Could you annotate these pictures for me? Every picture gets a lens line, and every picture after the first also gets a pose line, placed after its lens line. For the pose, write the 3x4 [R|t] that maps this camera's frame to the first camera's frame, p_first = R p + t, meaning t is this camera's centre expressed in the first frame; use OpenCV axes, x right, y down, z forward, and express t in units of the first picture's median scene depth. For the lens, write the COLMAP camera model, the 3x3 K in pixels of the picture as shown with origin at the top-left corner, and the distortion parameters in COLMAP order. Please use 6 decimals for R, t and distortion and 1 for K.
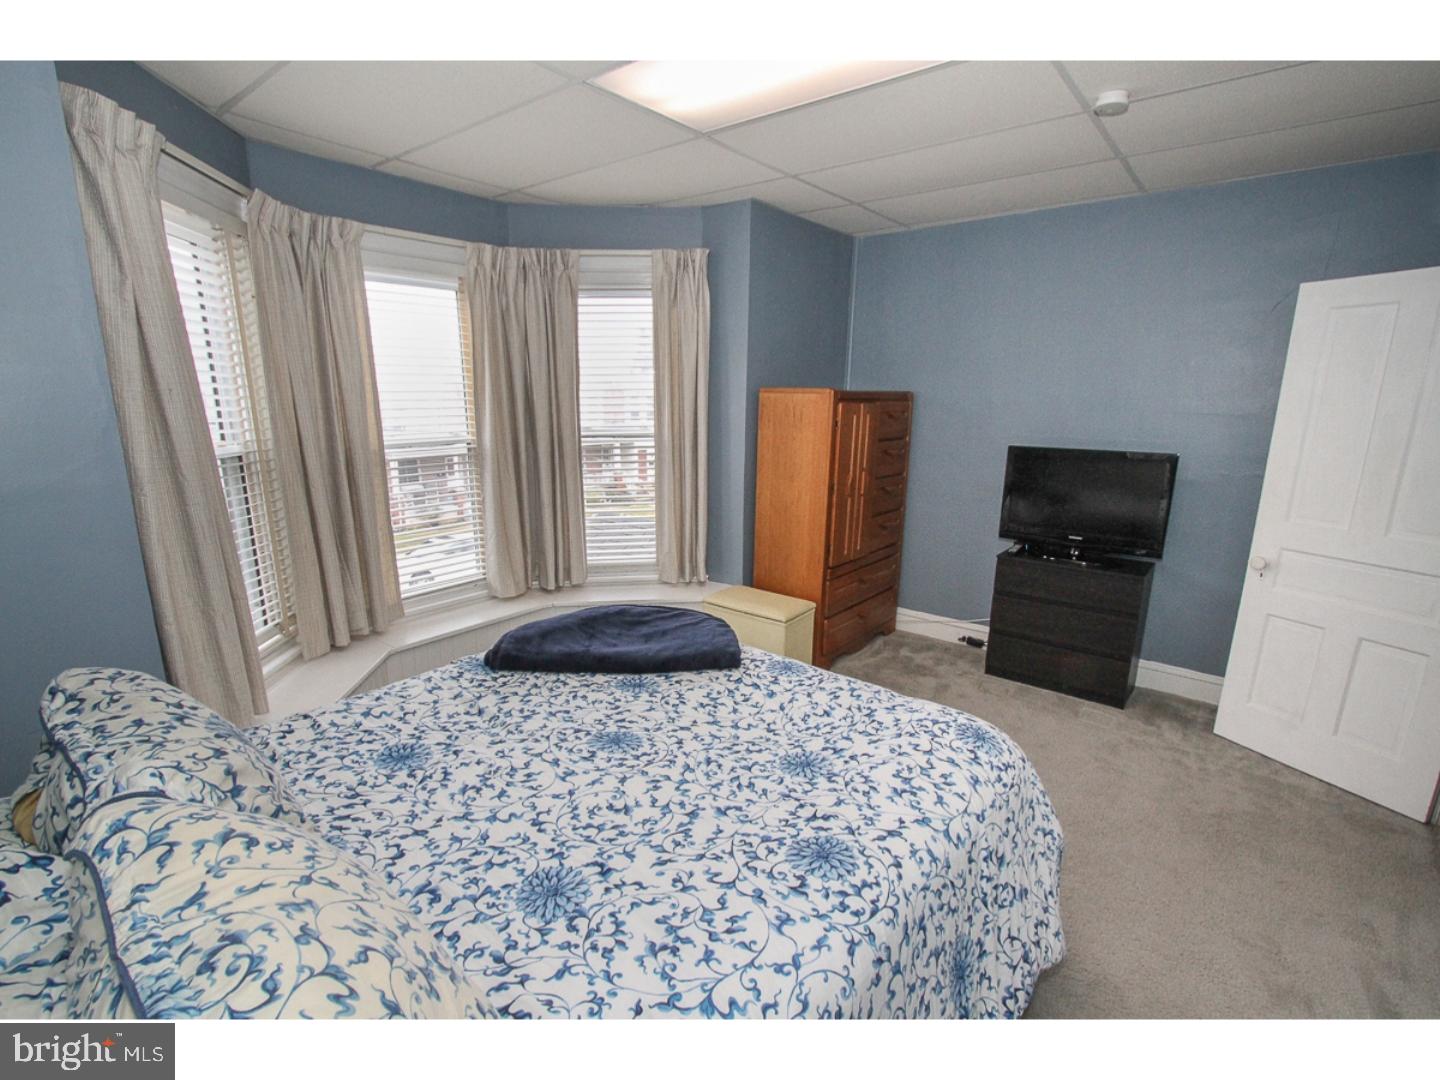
lens RADIAL K [[655.9, 0, 714.5], [0, 655.9, 547.0], [0, 0, 1]] dist [-0.015515, 0.000709]
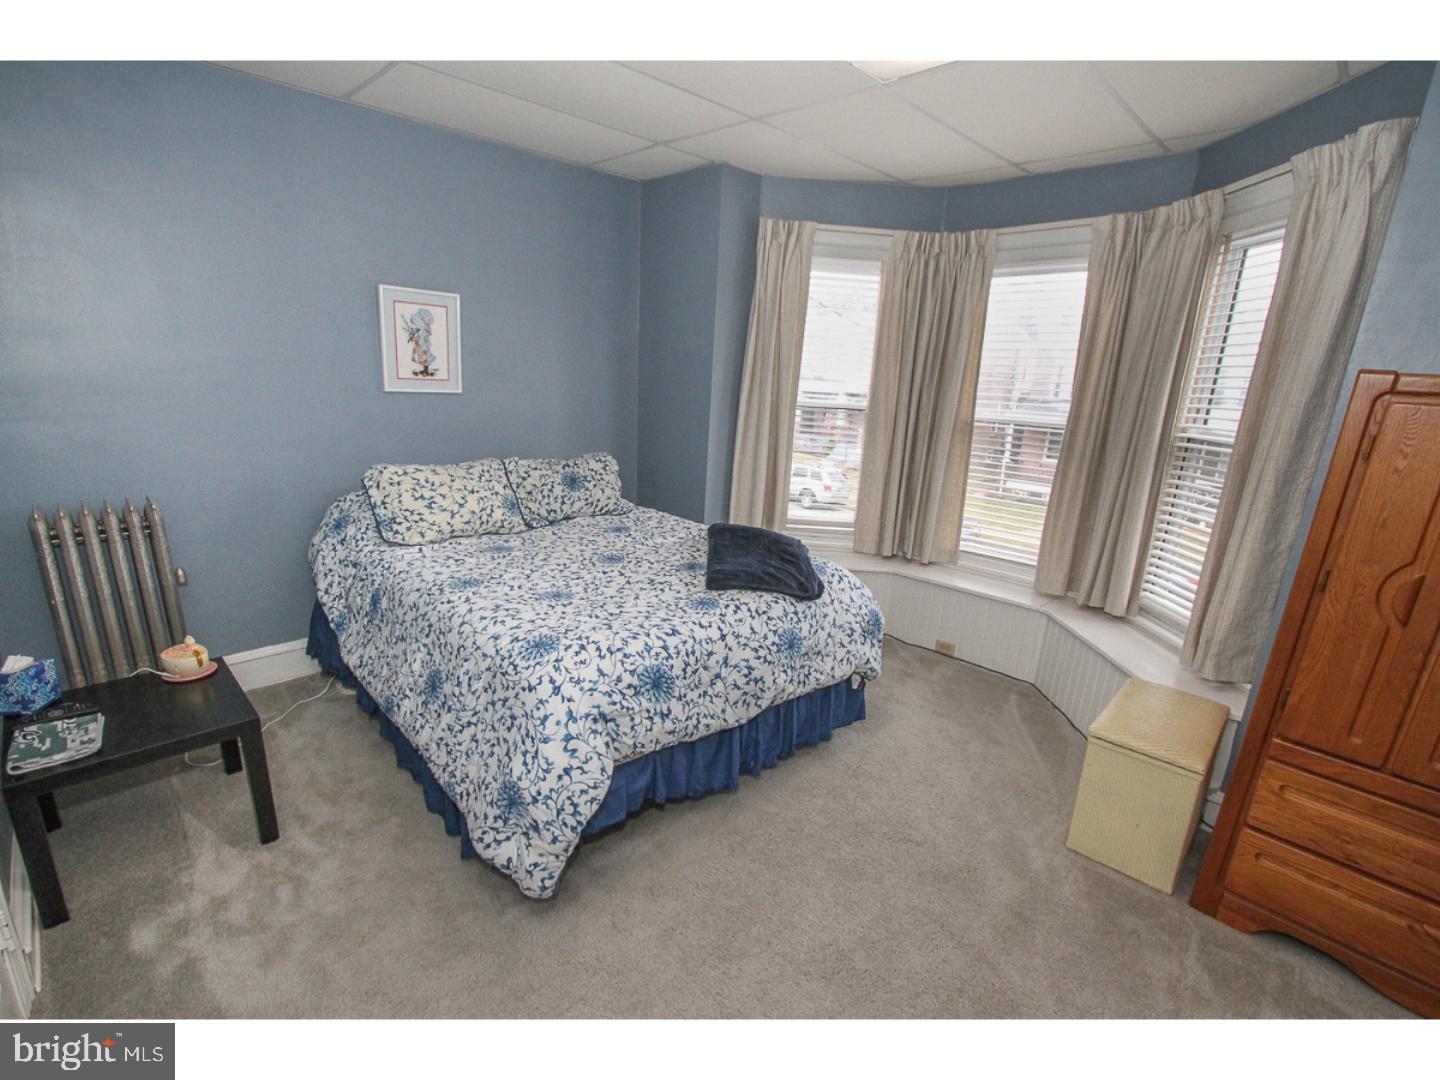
lens RADIAL K [[655.9, 0, 724.8], [0, 655.9, 546.4], [0, 0, 1]] dist [-0.015515, 0.000709]
pose [[-0.081810, 0.252710, -0.964077, 1.392909], [-0.267398, 0.926289, 0.265495, -0.254015], [0.960107, 0.279512, -0.008206, 1.222662]]
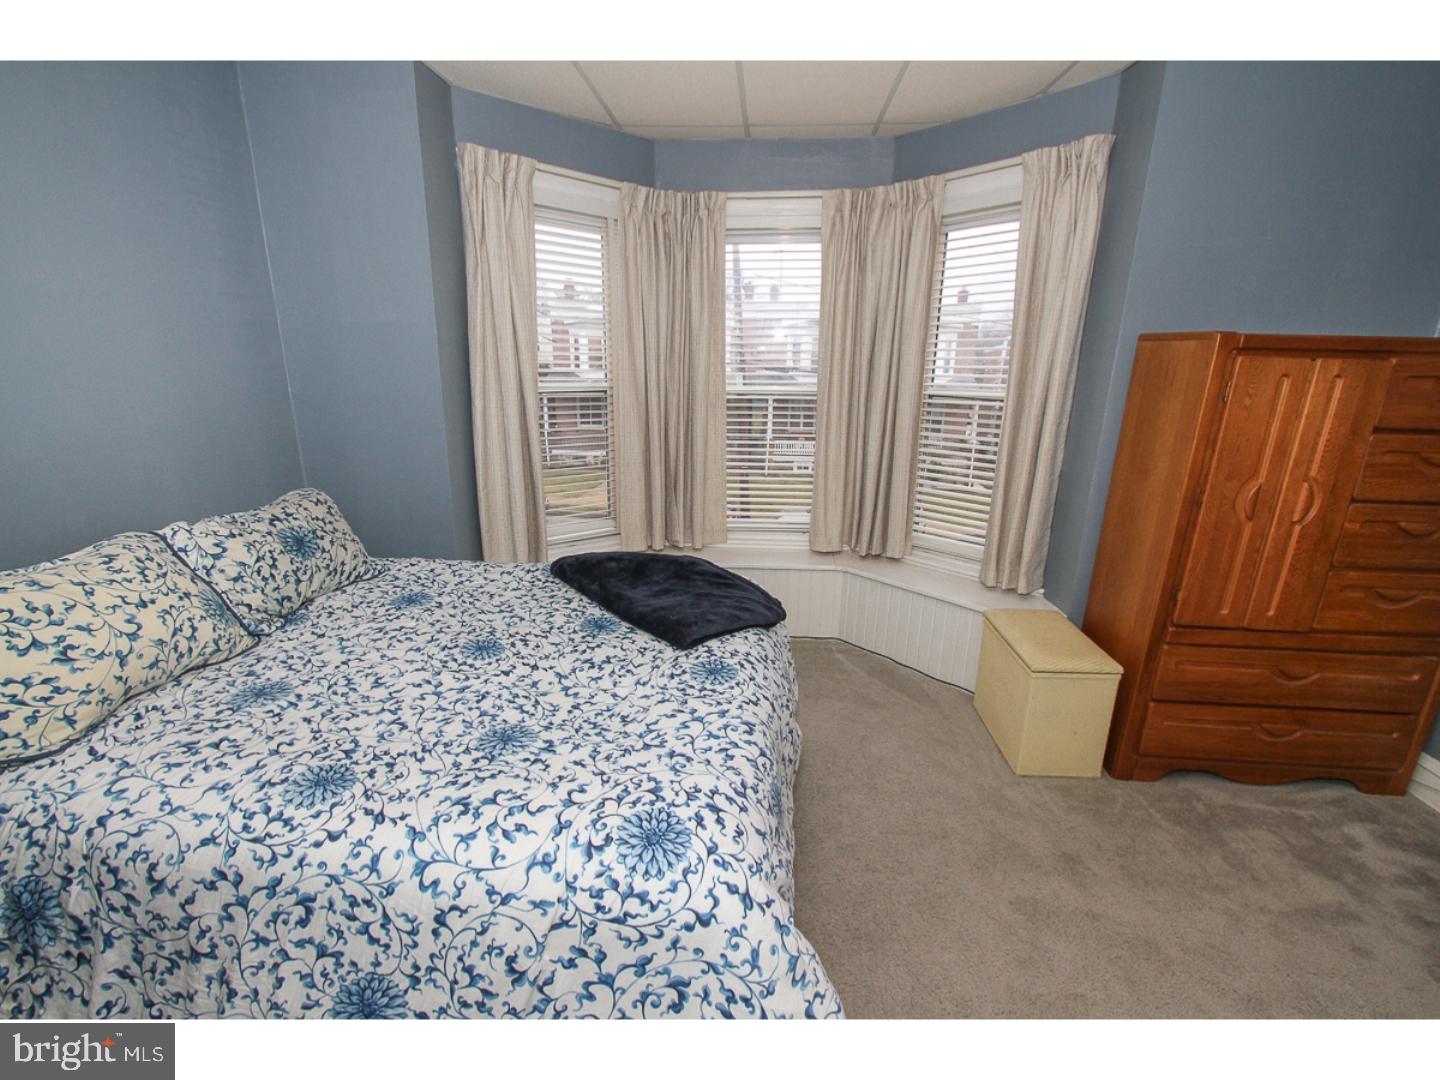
lens RADIAL K [[655.9, 0, 716.3], [0, 655.9, 545.7], [0, 0, 1]] dist [-0.015515, 0.000709]
pose [[0.572019, 0.227409, -0.788086, 0.861886], [-0.190272, 0.971379, 0.142194, -0.099860], [0.797866, 0.068614, 0.598917, 0.607062]]
